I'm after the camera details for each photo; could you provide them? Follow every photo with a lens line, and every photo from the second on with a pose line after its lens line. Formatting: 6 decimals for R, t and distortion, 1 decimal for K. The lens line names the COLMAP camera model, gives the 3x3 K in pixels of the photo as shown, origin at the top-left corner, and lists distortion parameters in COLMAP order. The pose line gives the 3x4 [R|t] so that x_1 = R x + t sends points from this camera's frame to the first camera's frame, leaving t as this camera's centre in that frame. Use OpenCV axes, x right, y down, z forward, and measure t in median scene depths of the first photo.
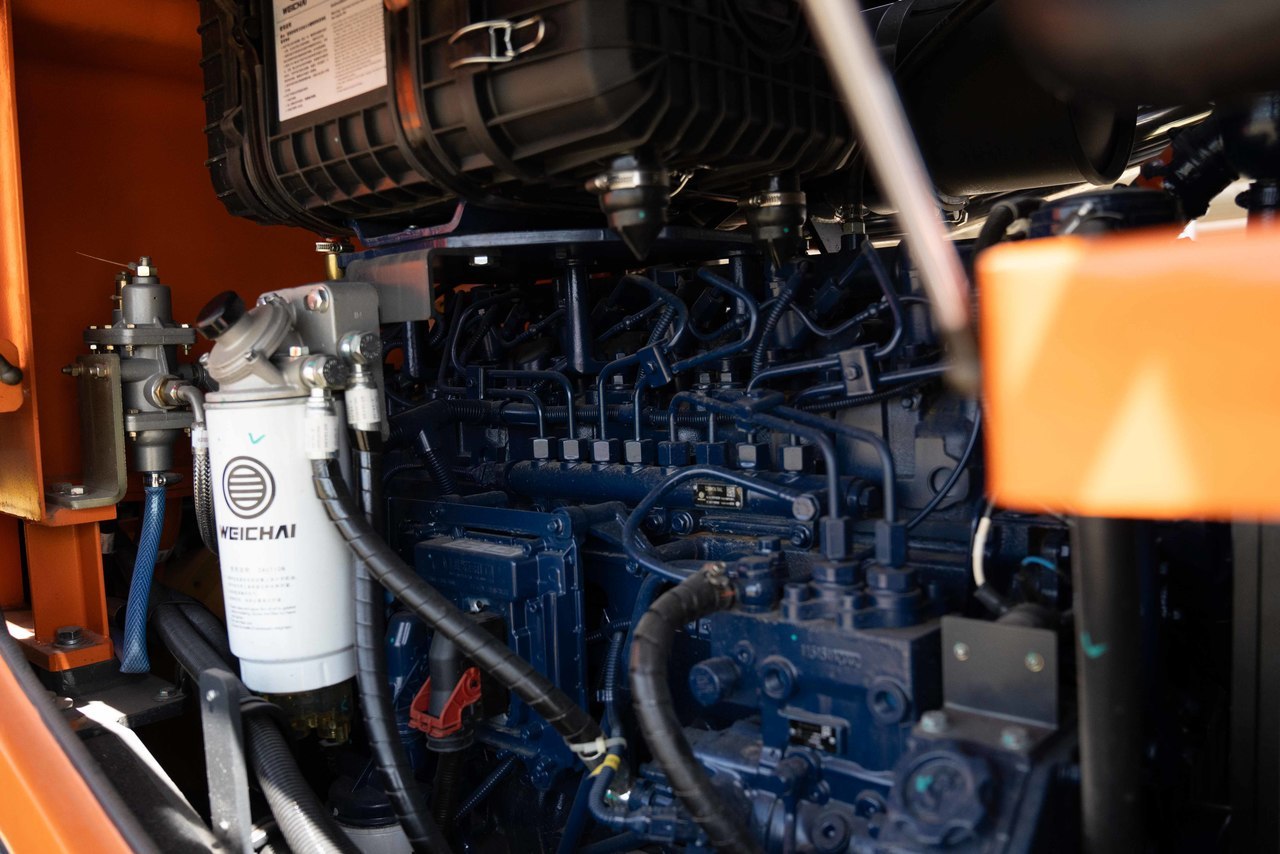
lens RADIAL K [[911.5, 0, 640.1], [0, 911.5, 409.4], [0, 0, 1]] dist [-0.123809, 0.060189]
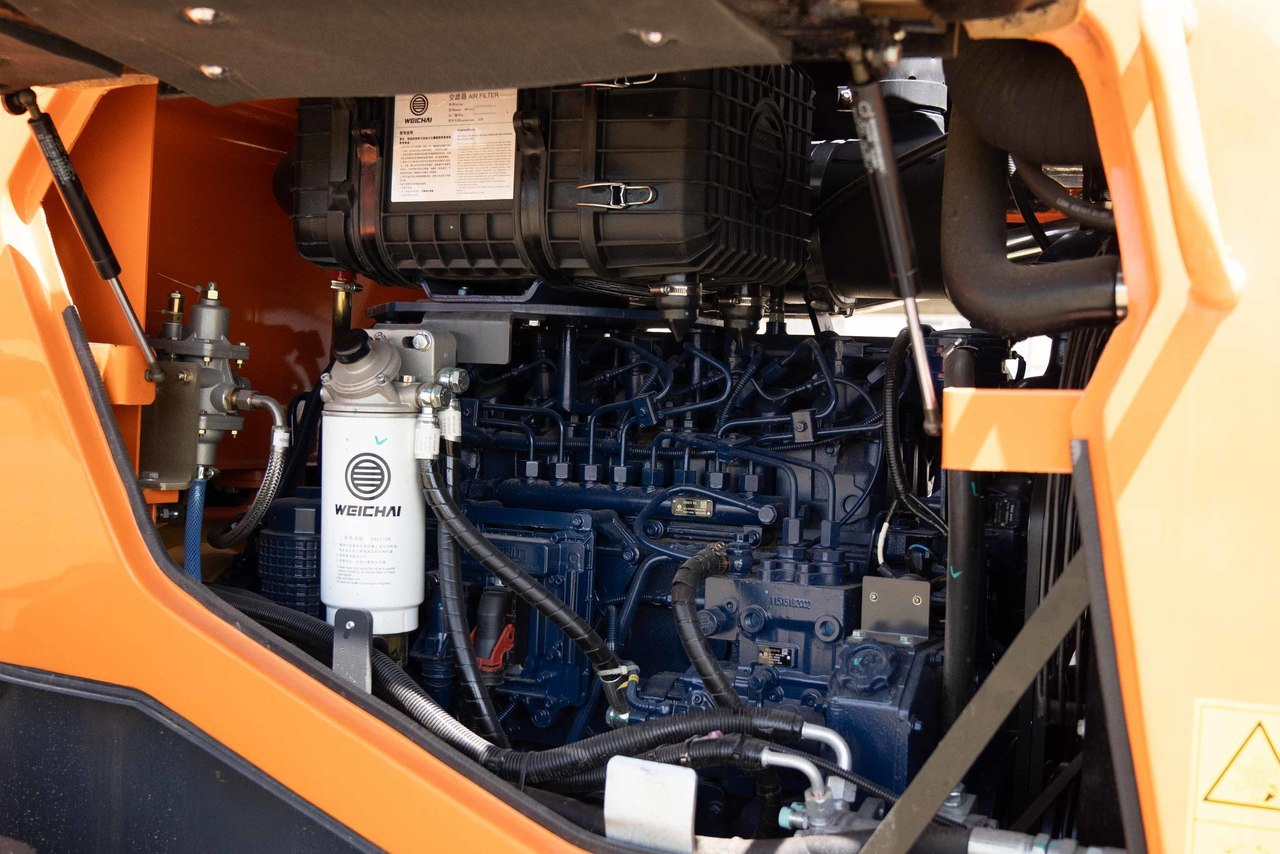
lens RADIAL K [[1036.9, 0, 638.9], [0, 1036.9, 418.3], [0, 0, 1]] dist [-0.124721, 0.087303]
pose [[0.975886, 0.080328, 0.202961, -0.364179], [-0.071304, 0.996129, -0.051398, 0.050491], [-0.206304, 0.035687, 0.977837, -0.602276]]
